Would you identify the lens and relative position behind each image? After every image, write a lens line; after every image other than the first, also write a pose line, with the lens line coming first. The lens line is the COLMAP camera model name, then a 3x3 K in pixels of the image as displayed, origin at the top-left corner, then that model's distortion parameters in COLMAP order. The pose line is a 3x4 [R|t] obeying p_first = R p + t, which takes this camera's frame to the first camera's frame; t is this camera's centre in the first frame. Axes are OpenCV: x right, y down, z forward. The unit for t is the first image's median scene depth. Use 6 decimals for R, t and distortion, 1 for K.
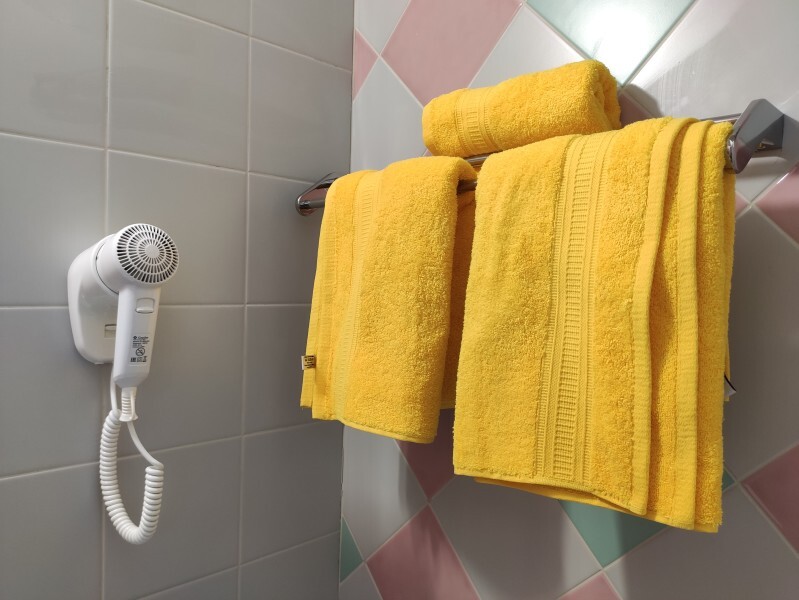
lens RADIAL K [[604.8, 0, 399.5], [0, 604.8, 300.0], [0, 0, 1]] dist [0.014637, -0.007408]
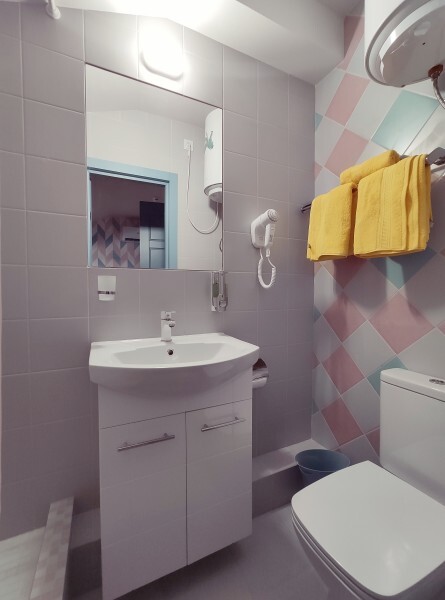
lens RADIAL K [[258.5, 0, 222.5], [0, 258.5, 300.0], [0, 0, 1]] dist [-0.010538, 0.001036]
pose [[0.945562, -0.017707, -0.324961, -0.170029], [0.016110, 0.999841, -0.007605, 0.526583], [0.325044, 0.001956, 0.945697, -0.835036]]
